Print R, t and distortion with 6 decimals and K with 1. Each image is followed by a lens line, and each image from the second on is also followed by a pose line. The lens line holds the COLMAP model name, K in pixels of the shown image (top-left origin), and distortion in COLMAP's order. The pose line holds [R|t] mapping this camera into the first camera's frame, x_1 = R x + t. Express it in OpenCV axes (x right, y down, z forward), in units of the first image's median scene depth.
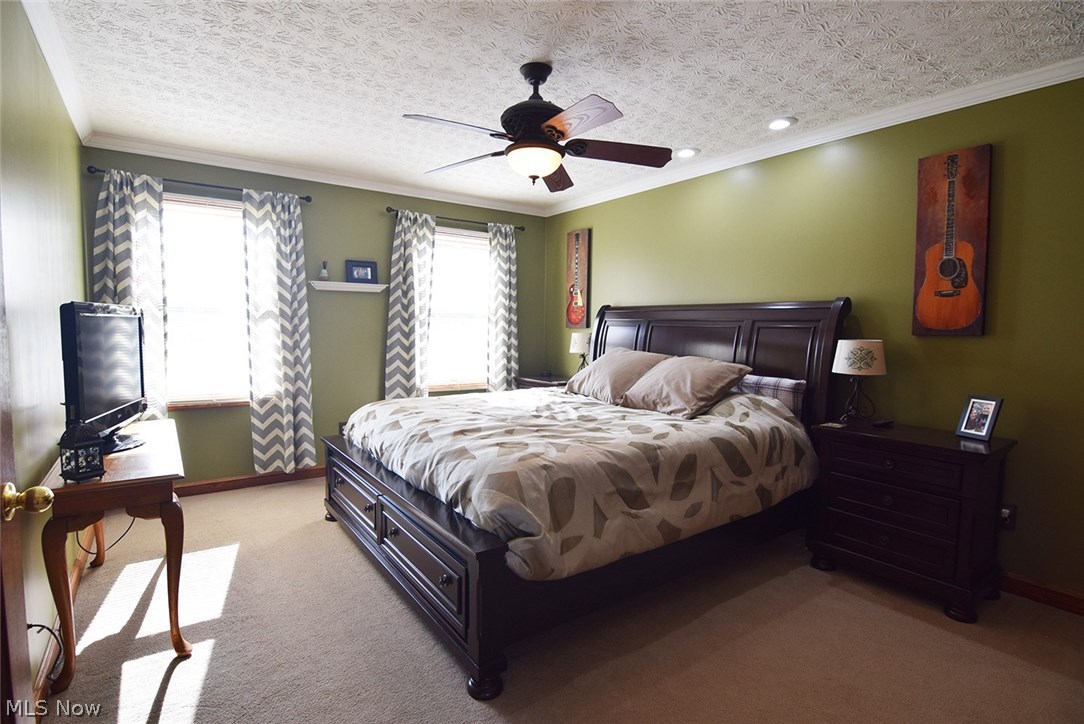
lens RADIAL K [[529.0, 0, 538.7], [0, 529.0, 358.9], [0, 0, 1]] dist [-0.014828, -0.004312]
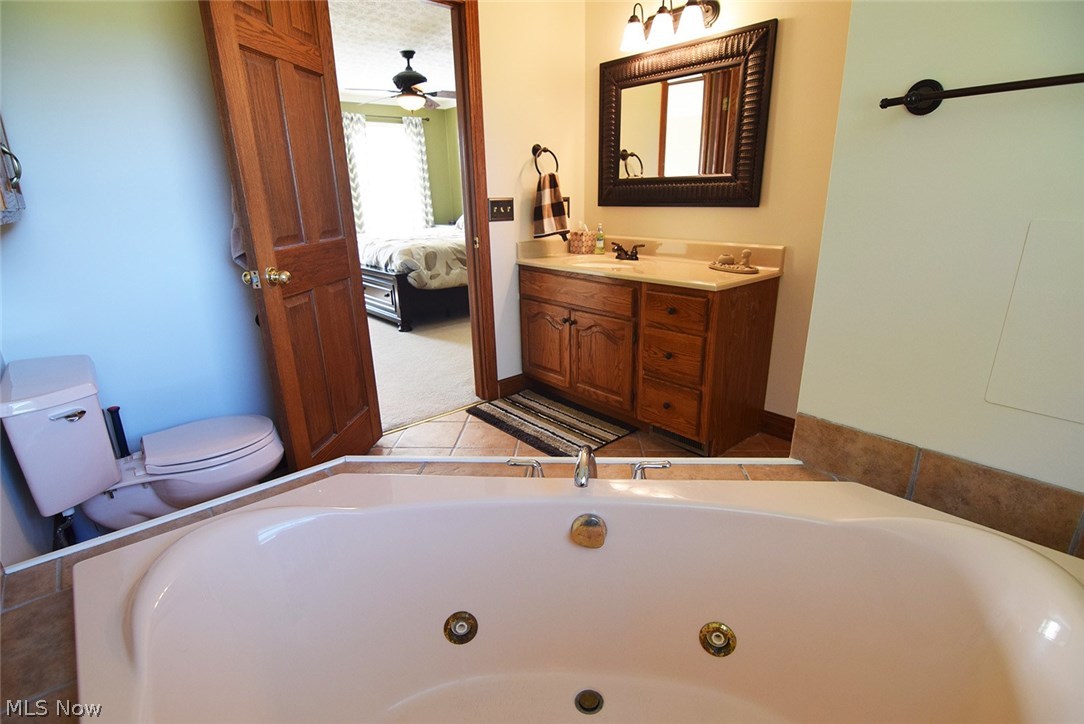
lens RADIAL K [[529.0, 0, 543.7], [0, 529.0, 363.5], [0, 0, 1]] dist [-0.014828, -0.004312]
pose [[0.994868, -0.060558, 0.081056, 0.148834], [0.038685, 0.967904, 0.248324, 0.062810], [-0.093493, -0.243914, 0.965280, -0.678893]]
